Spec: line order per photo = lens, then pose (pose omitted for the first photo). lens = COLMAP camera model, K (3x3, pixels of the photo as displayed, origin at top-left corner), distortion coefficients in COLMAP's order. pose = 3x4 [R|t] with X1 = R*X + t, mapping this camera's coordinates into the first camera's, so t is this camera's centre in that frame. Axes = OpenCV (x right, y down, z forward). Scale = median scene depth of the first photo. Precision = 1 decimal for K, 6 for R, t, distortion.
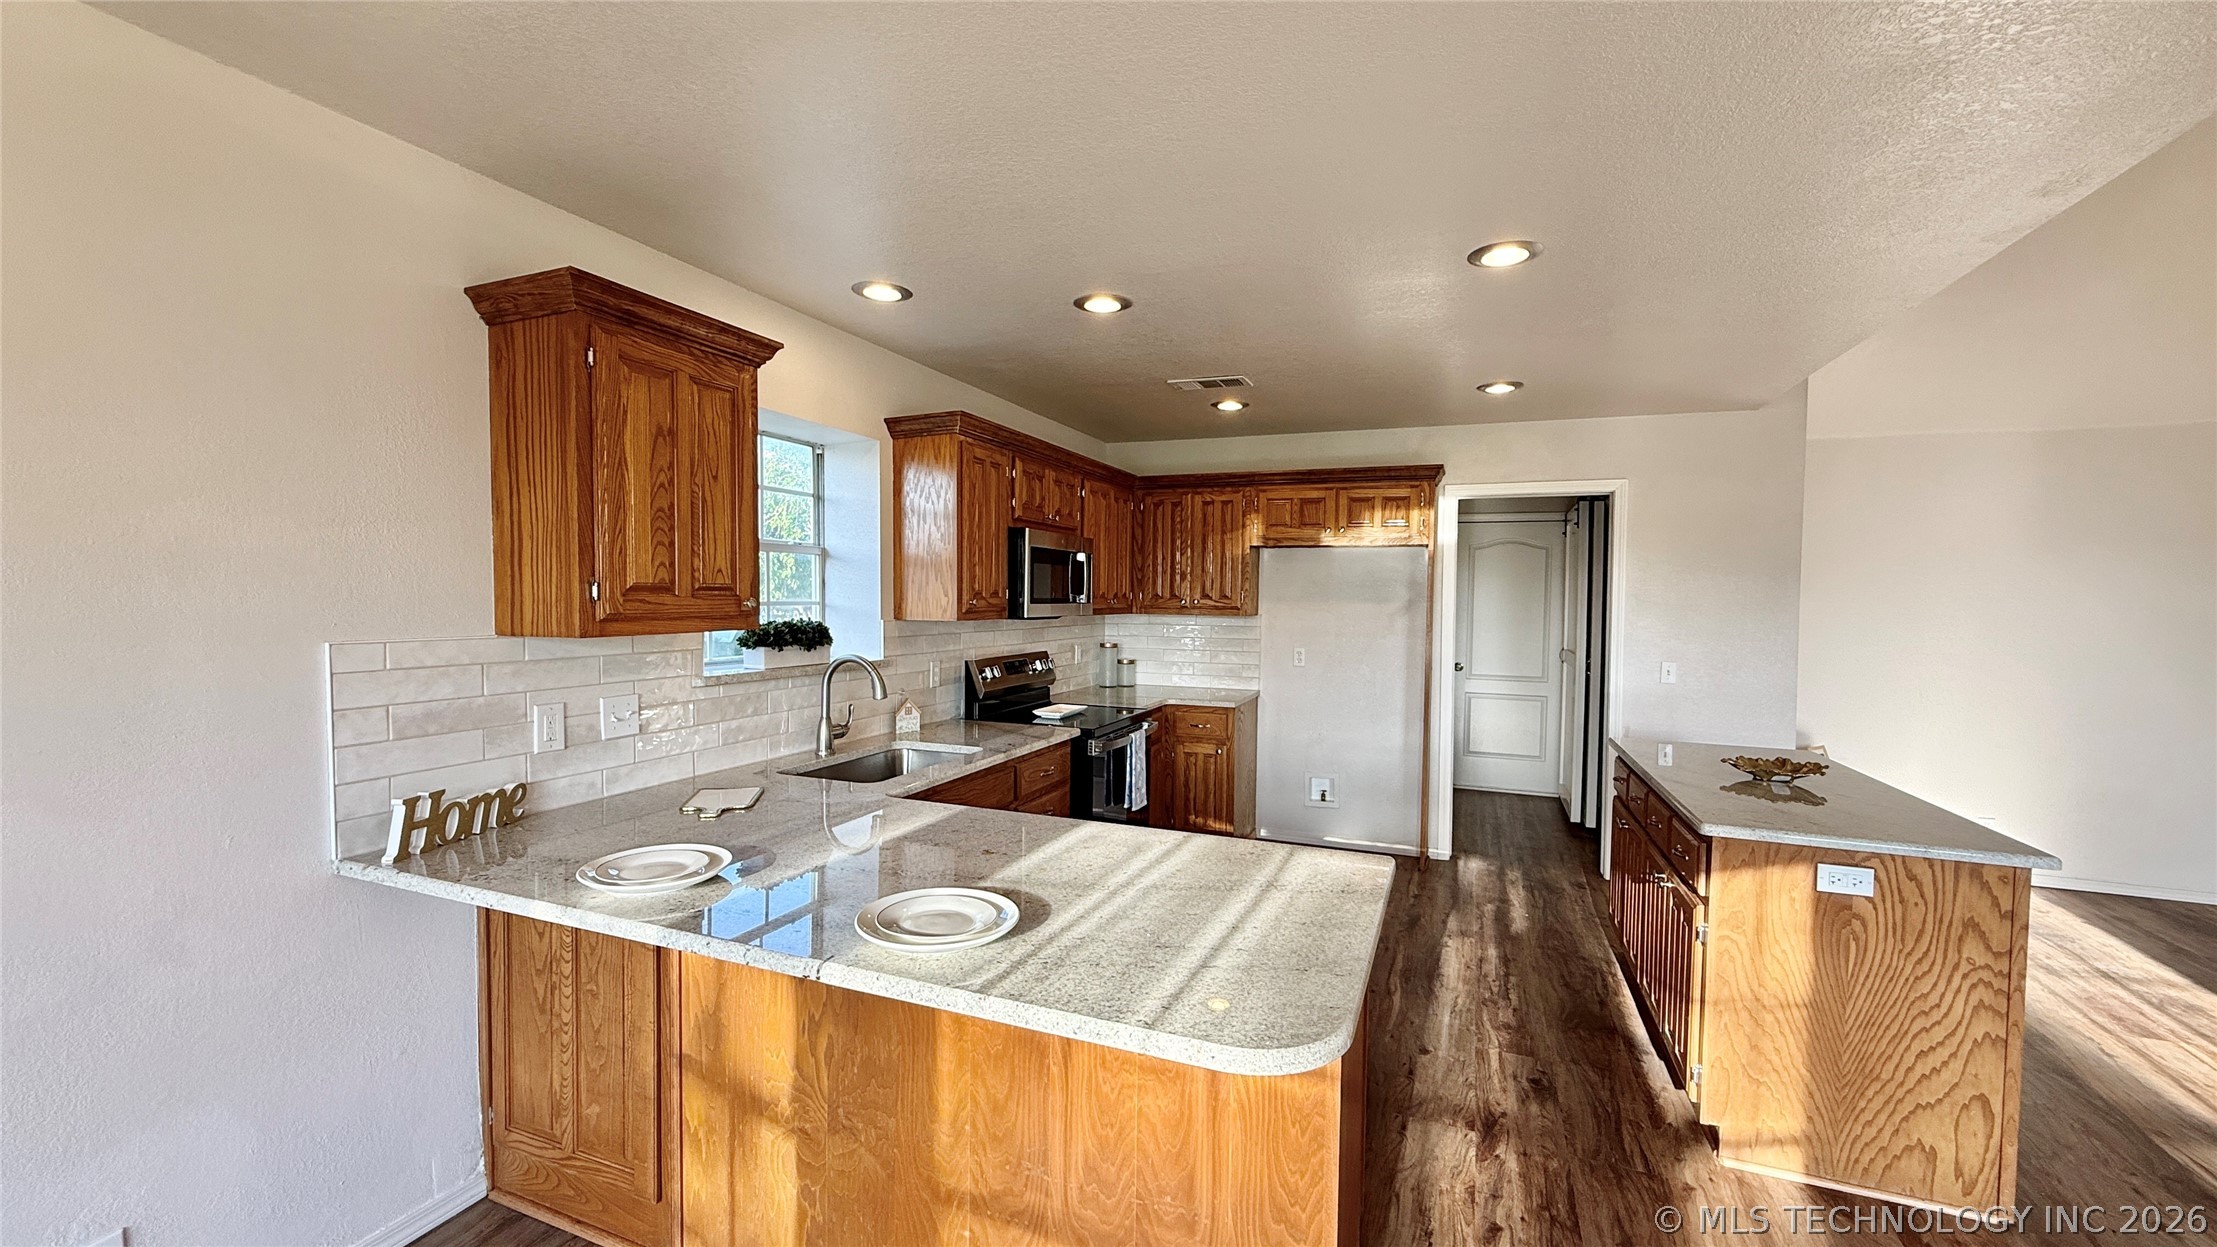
lens RADIAL K [[883.5, 0, 1102.7], [0, 883.5, 623.9], [0, 0, 1]] dist [0.000069, -0.000058]
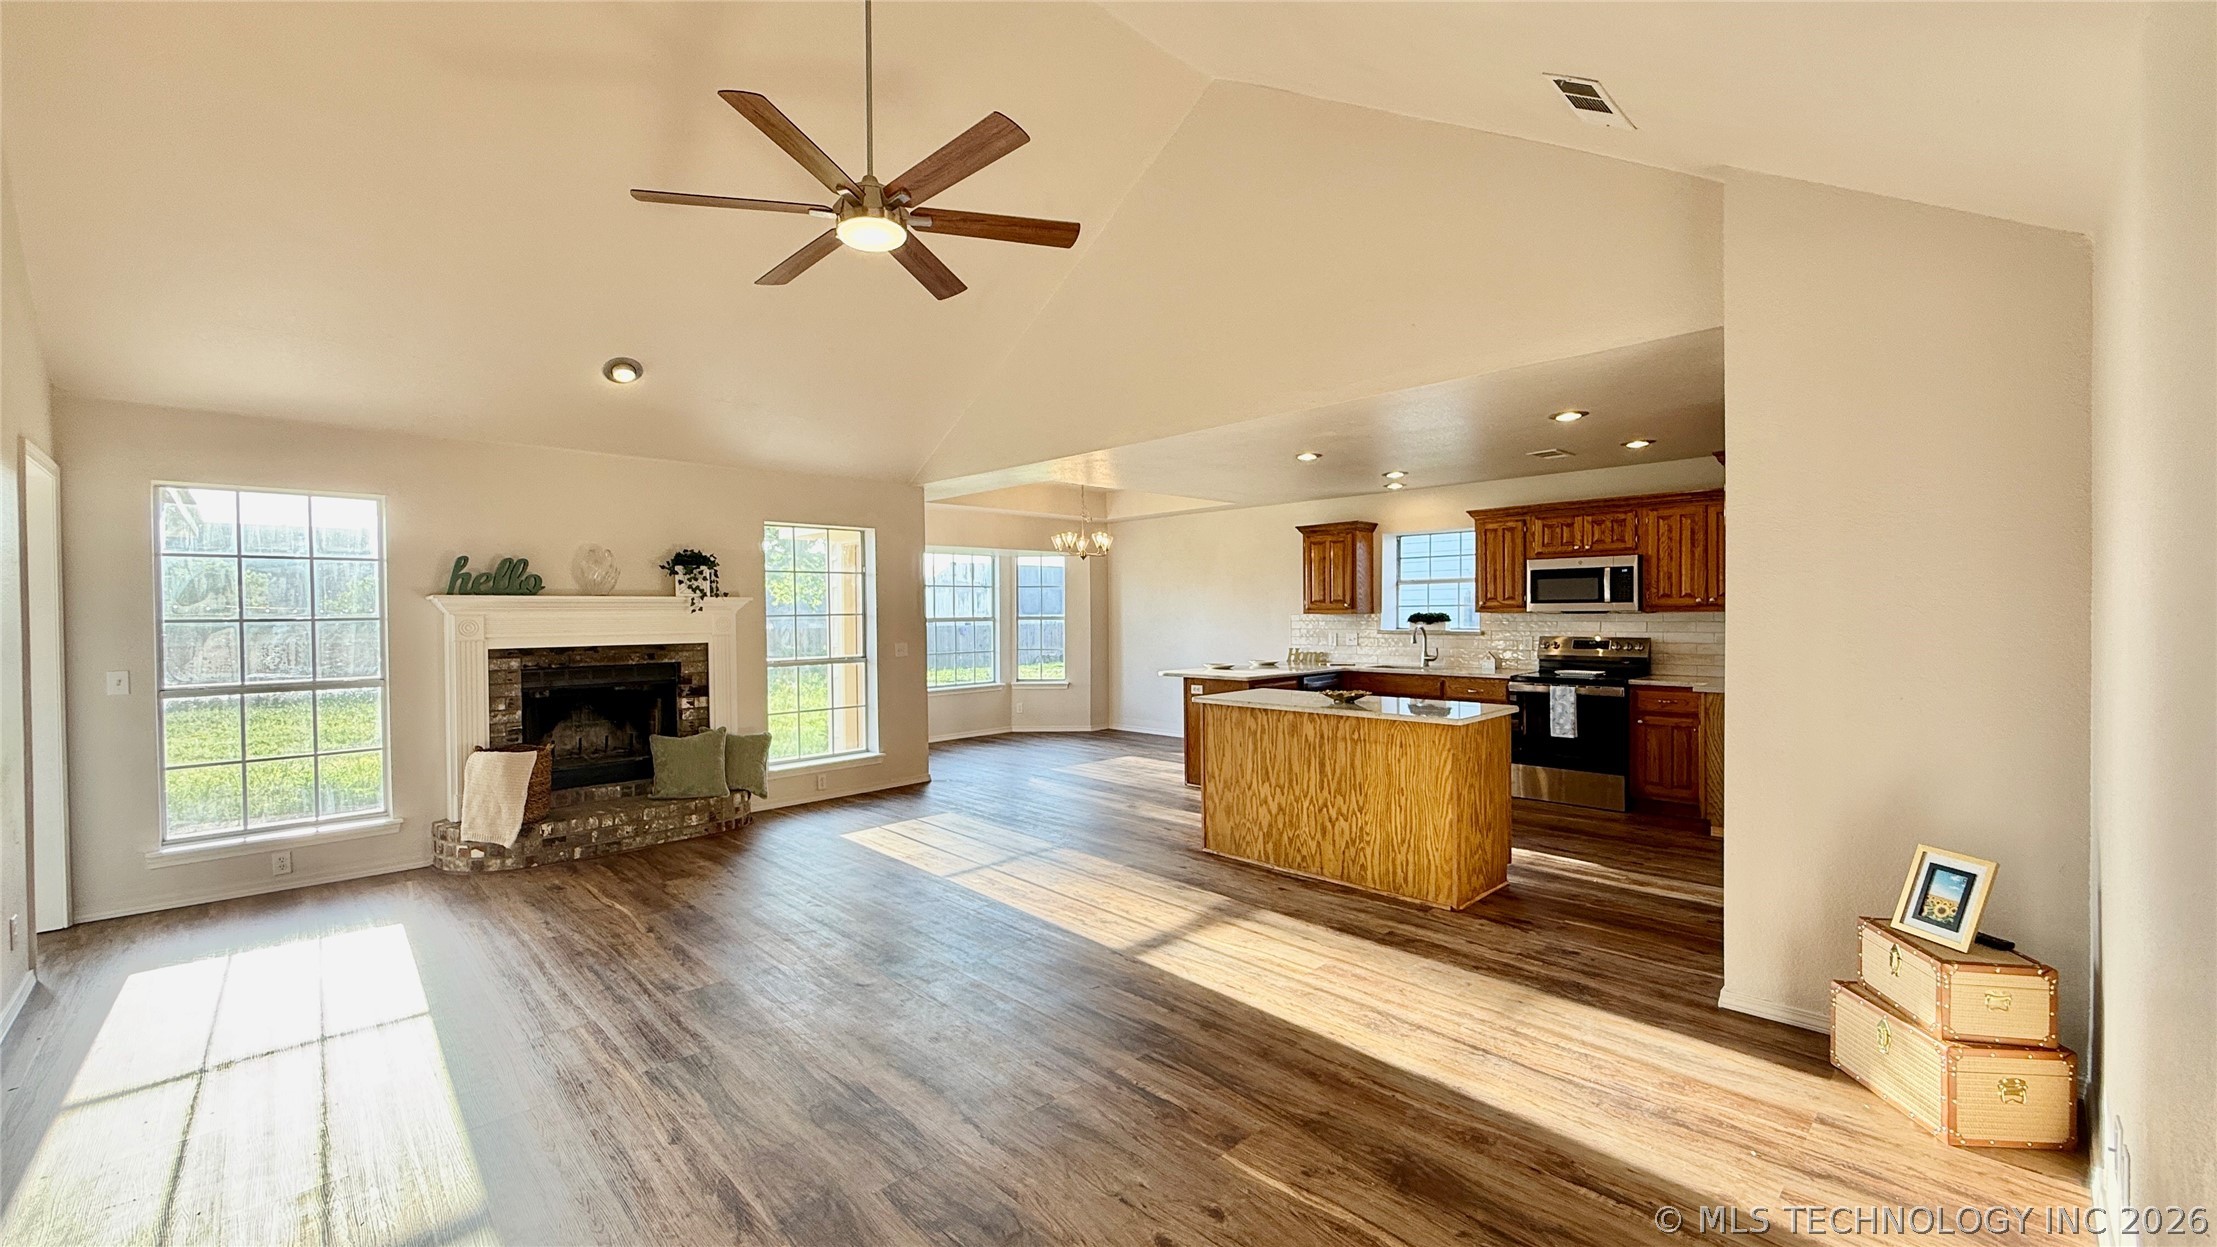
lens RADIAL K [[883.5, 0, 1102.1], [0, 883.5, 623.6], [0, 0, 1]] dist [0.000069, -0.000058]
pose [[-0.398333, 0.003013, -0.917236, 2.506917], [-0.026031, 0.999555, 0.014588, 0.017979], [0.916871, 0.029688, -0.398077, 1.260663]]
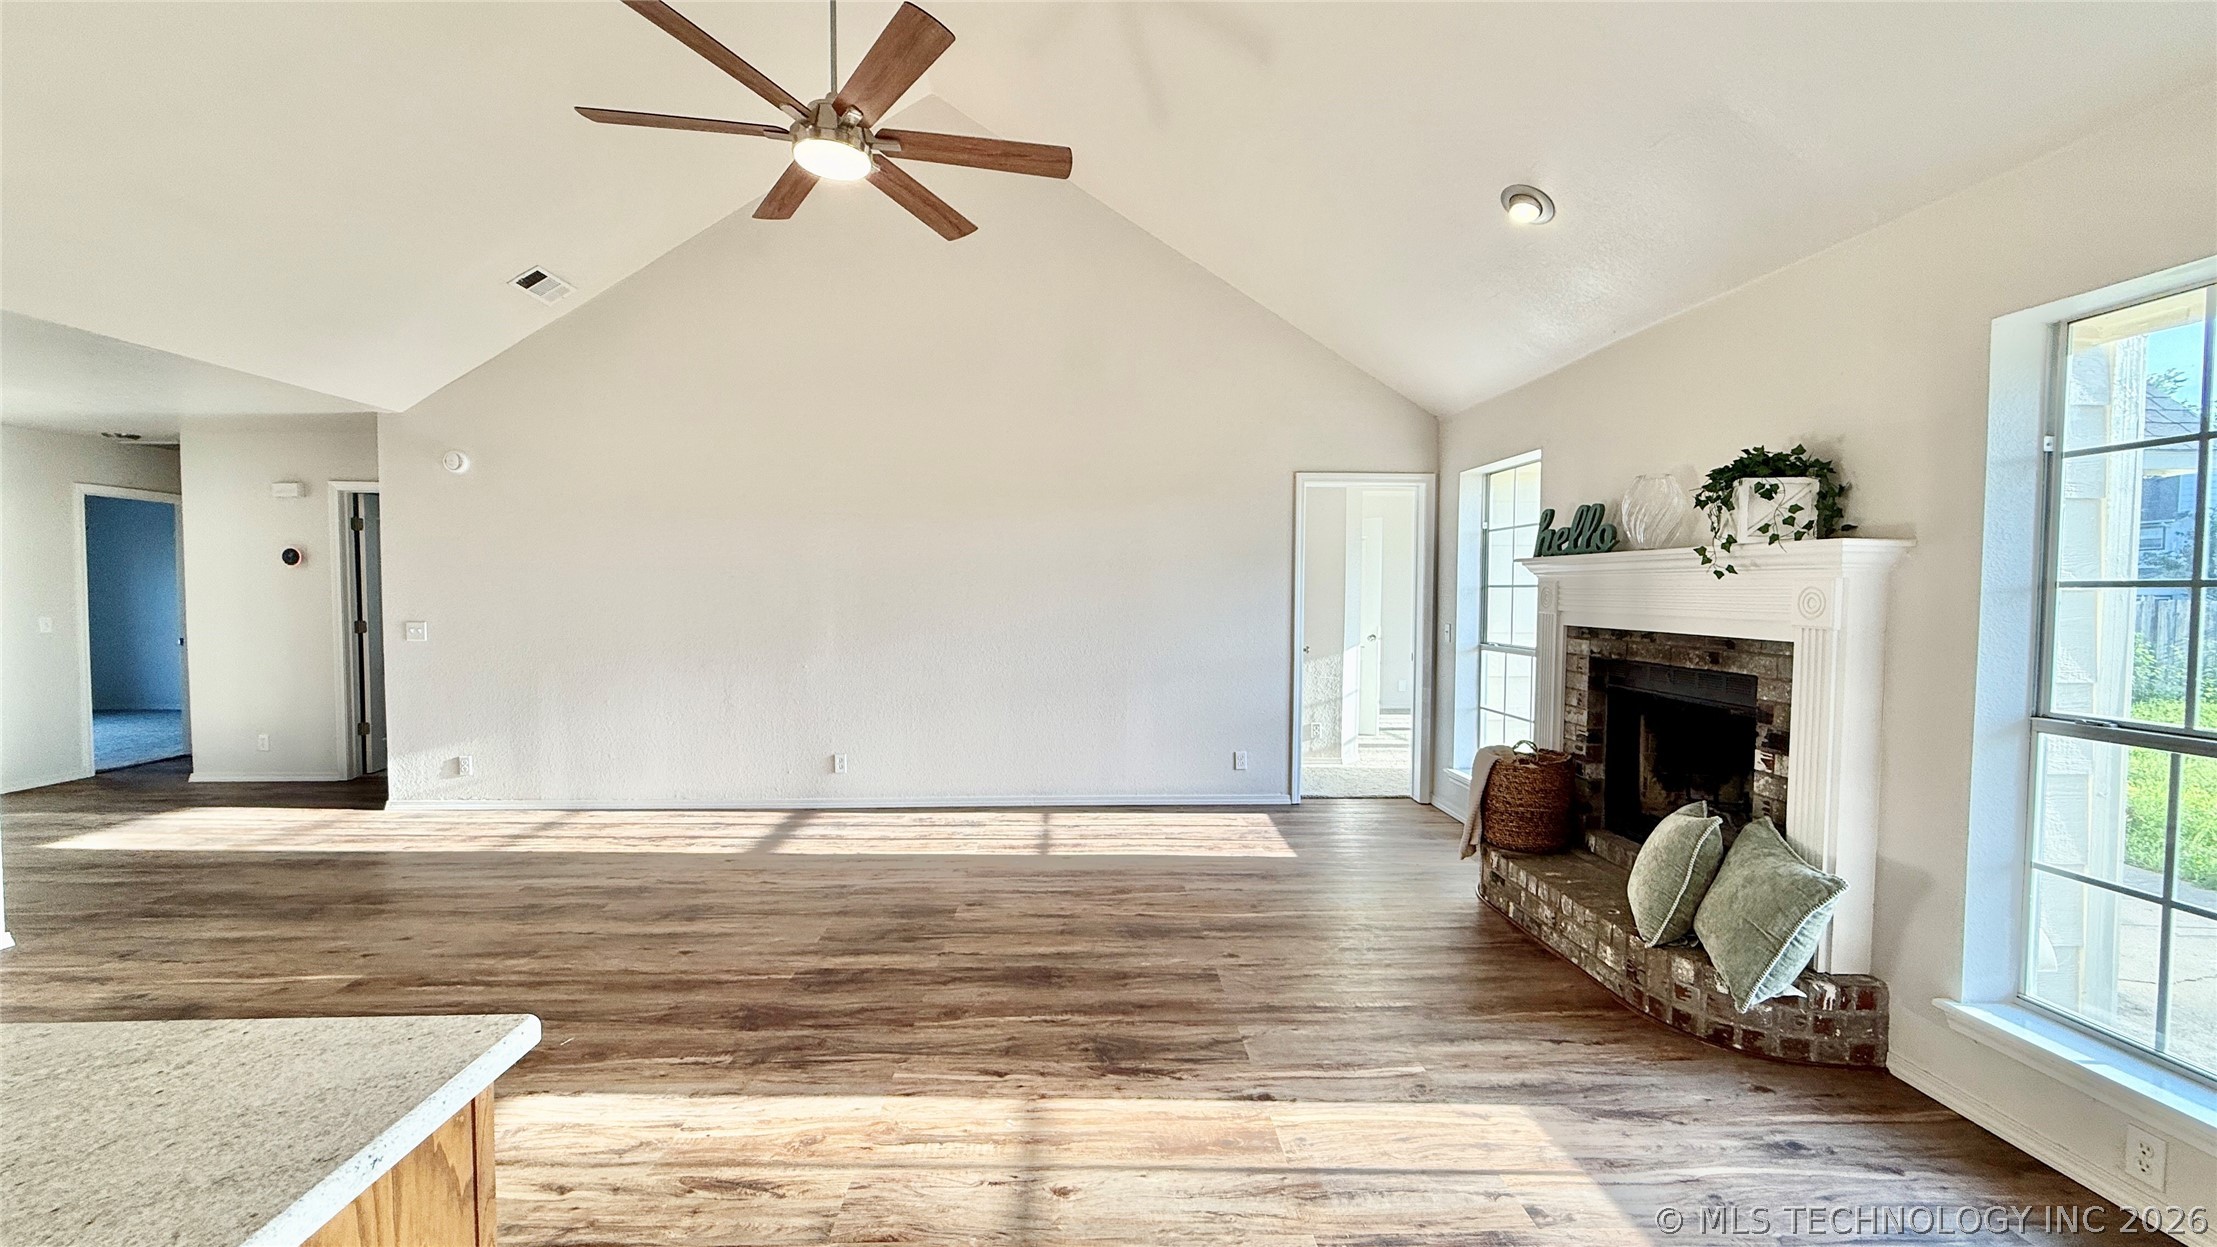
lens RADIAL K [[883.5, 0, 1101.3], [0, 883.5, 622.8], [0, 0, 1]] dist [0.000069, -0.000058]
pose [[-0.411426, -0.049222, 0.910113, 0.372810], [0.022831, 0.997671, 0.064278, 0.017987], [-0.911157, 0.047225, -0.409344, 0.647553]]
